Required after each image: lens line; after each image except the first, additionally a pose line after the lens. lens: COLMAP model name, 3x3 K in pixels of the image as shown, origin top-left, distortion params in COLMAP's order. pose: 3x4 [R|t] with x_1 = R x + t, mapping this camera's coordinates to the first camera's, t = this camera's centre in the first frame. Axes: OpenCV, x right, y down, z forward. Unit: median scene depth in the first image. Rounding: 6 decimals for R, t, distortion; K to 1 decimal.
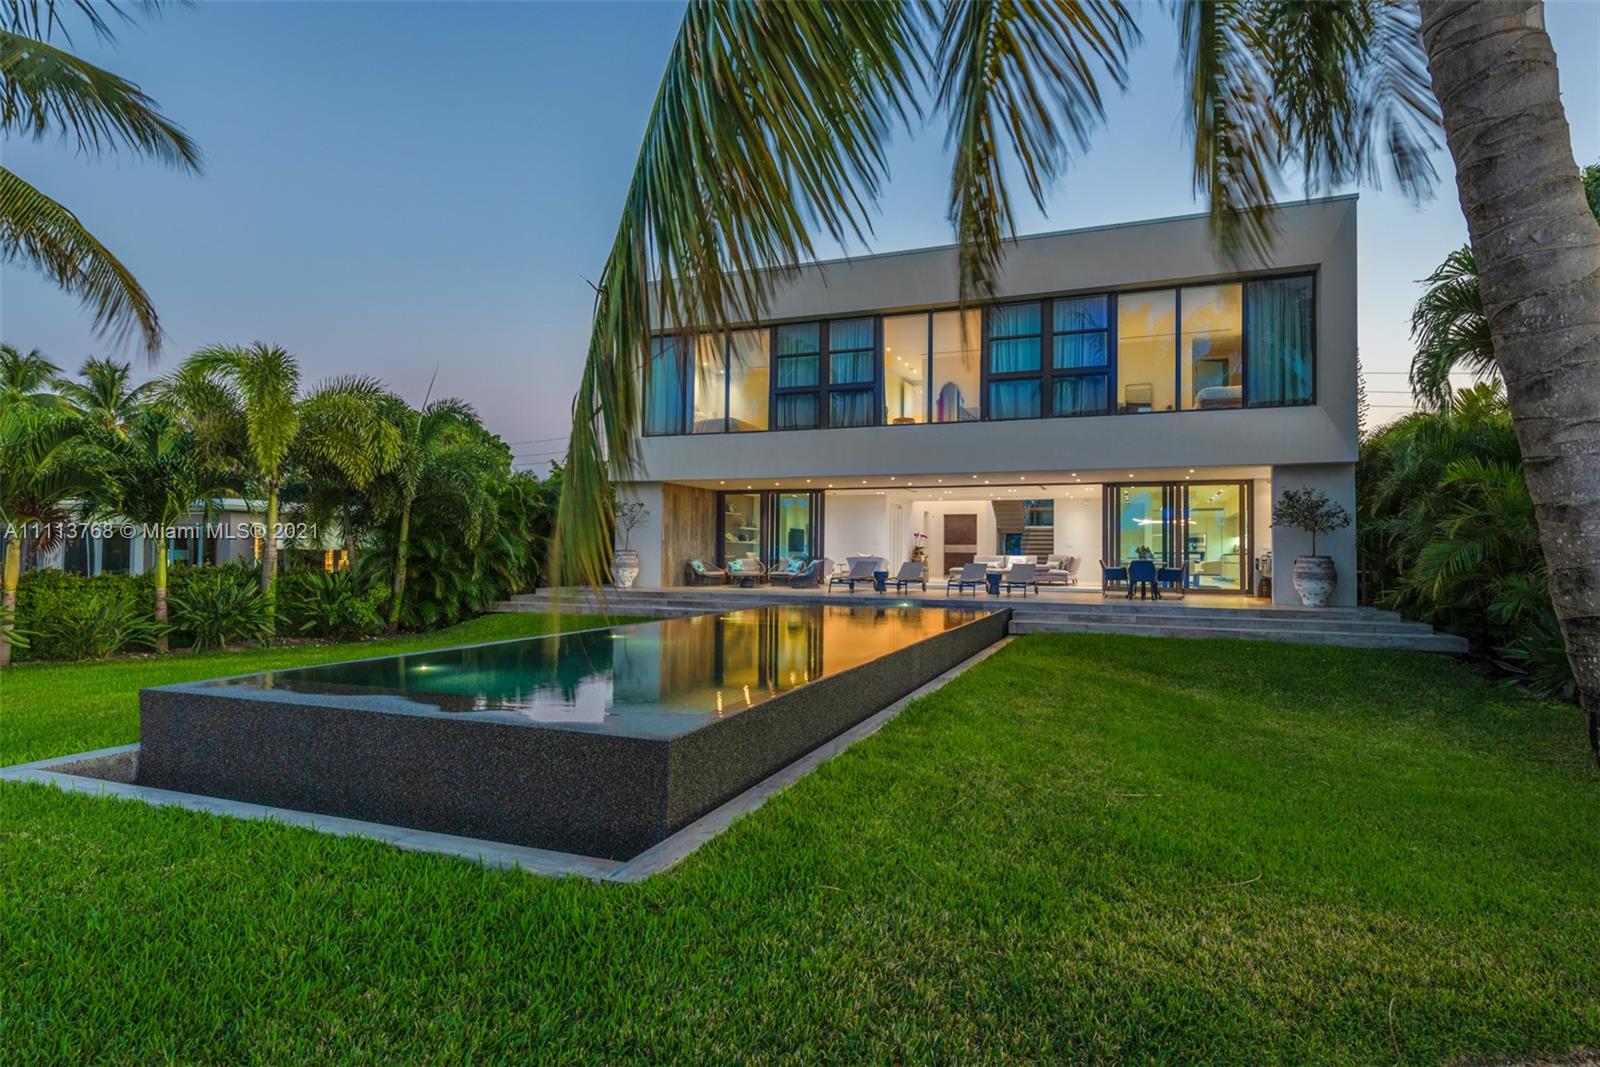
lens RADIAL K [[866.7, 0, 797.1], [0, 866.7, 529.5], [0, 0, 1]] dist [0.027699, -0.002118]
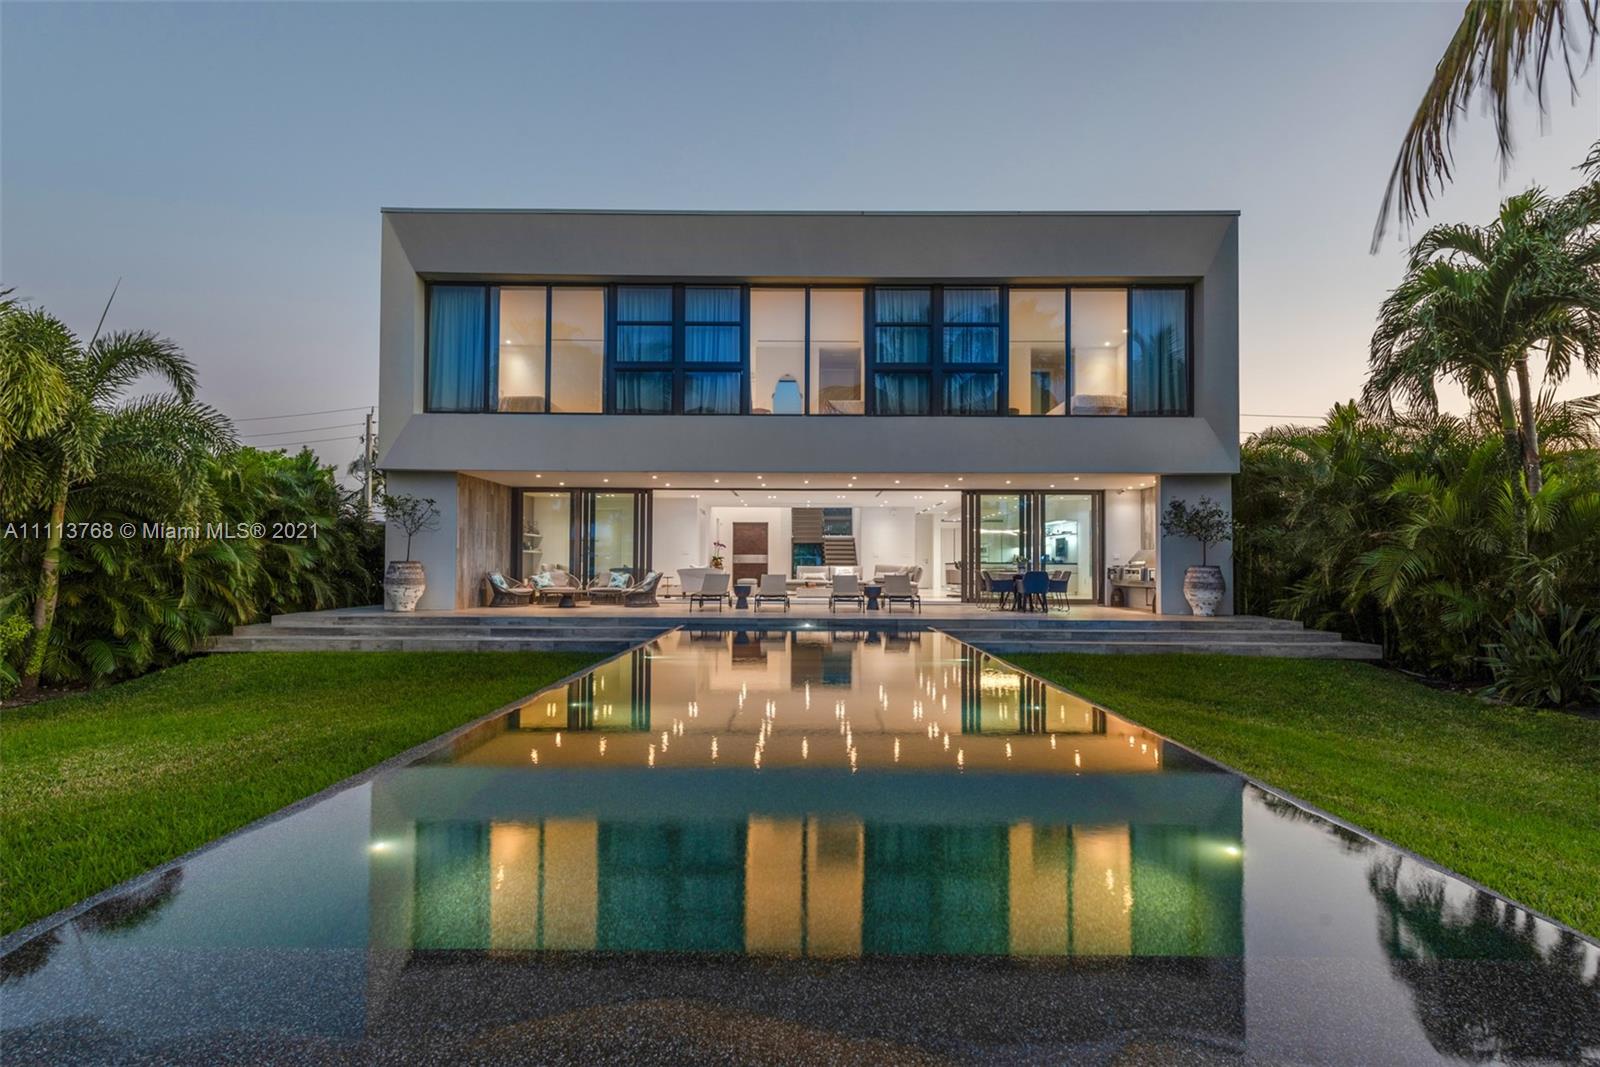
lens RADIAL K [[866.7, 0, 801.5], [0, 866.7, 544.2], [0, 0, 1]] dist [0.027699, -0.002118]
pose [[0.933344, 0.005198, 0.358945, -0.159961], [-0.006969, 0.999969, 0.003639, 0.003977], [-0.358915, -0.005898, 0.933352, 0.185411]]
